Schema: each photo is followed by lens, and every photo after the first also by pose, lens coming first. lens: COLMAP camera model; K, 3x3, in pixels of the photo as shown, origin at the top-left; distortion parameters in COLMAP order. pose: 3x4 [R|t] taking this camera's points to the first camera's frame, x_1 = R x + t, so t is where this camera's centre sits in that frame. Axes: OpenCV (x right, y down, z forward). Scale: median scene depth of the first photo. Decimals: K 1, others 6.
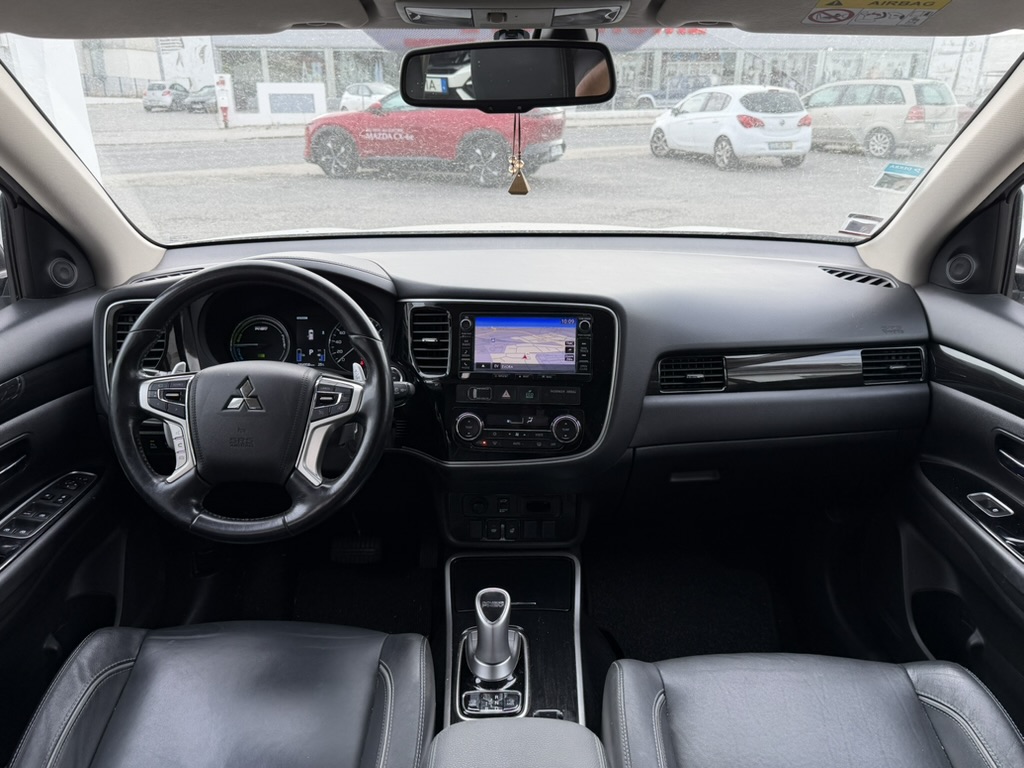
lens RADIAL K [[715.4, 0, 513.9], [0, 715.4, 382.9], [0, 0, 1]] dist [0.035674, -0.042909]
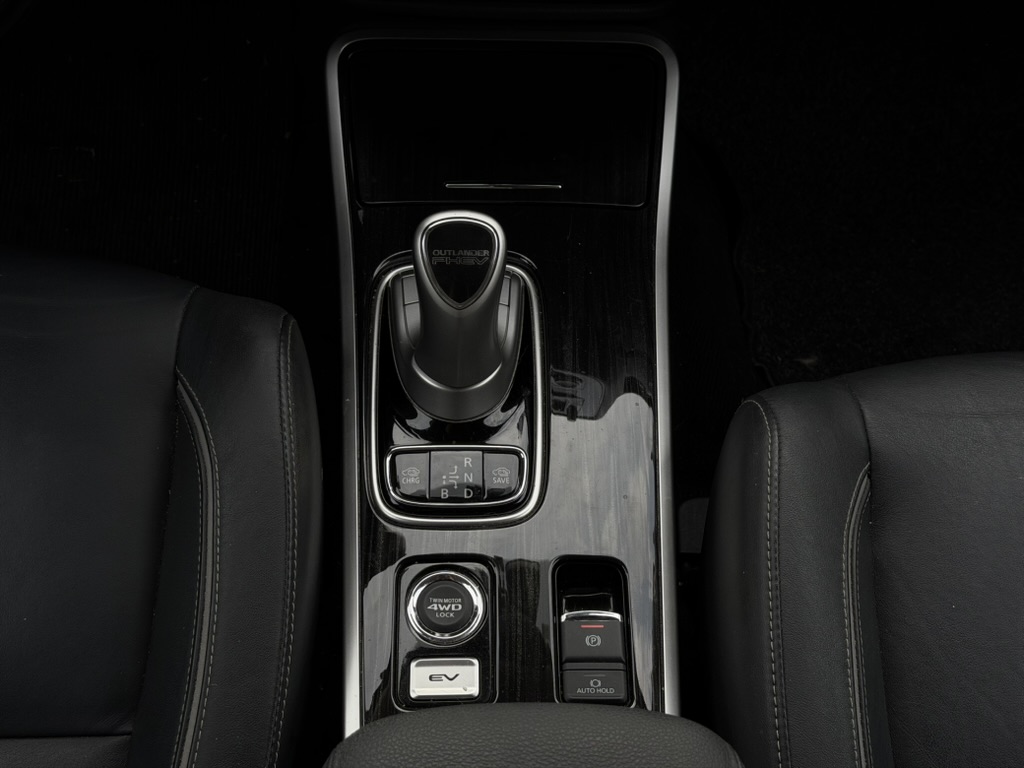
lens RADIAL K [[1439.7, 0, 525.5], [0, 1439.7, 398.1], [0, 0, 1]] dist [0.143829, 0.000000]
pose [[0.998665, 0.017598, 0.048571, -0.030836], [-0.044604, 0.768063, 0.638819, -0.126044], [-0.026064, -0.640132, 0.767823, 0.360967]]
